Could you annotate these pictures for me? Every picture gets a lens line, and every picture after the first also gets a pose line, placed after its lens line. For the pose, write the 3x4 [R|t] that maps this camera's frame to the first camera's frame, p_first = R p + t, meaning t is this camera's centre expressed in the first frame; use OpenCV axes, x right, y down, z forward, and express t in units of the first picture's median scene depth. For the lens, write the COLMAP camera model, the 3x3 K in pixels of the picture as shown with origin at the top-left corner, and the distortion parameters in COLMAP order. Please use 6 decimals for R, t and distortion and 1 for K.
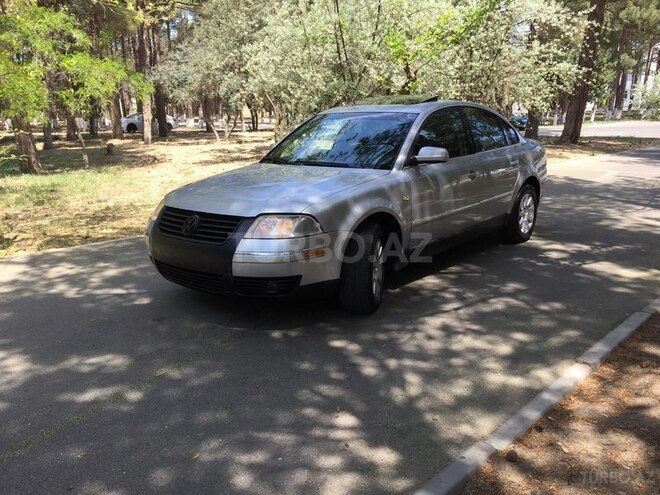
lens RADIAL K [[559.9, 0, 328.9], [0, 559.9, 249.9], [0, 0, 1]] dist [0.034836, -0.064600]
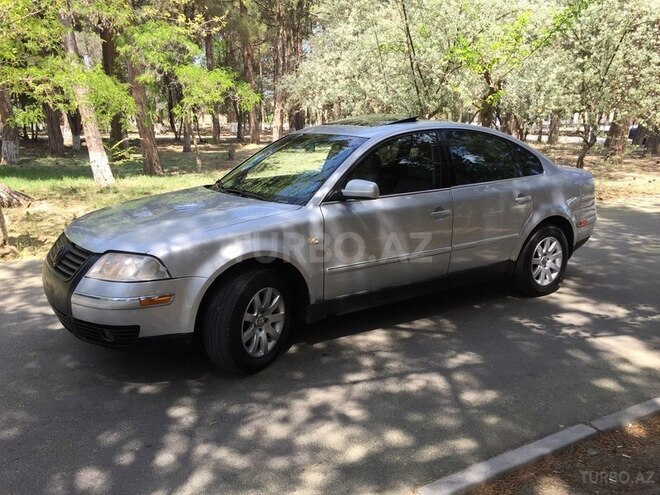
lens RADIAL K [[559.9, 0, 331.1], [0, 559.9, 245.2], [0, 0, 1]] dist [0.034836, -0.064600]
pose [[0.961989, 0.078982, -0.261416, 0.363786], [-0.084023, 0.996431, -0.008146, -0.077529], [0.259839, 0.029801, 0.965192, 0.191727]]
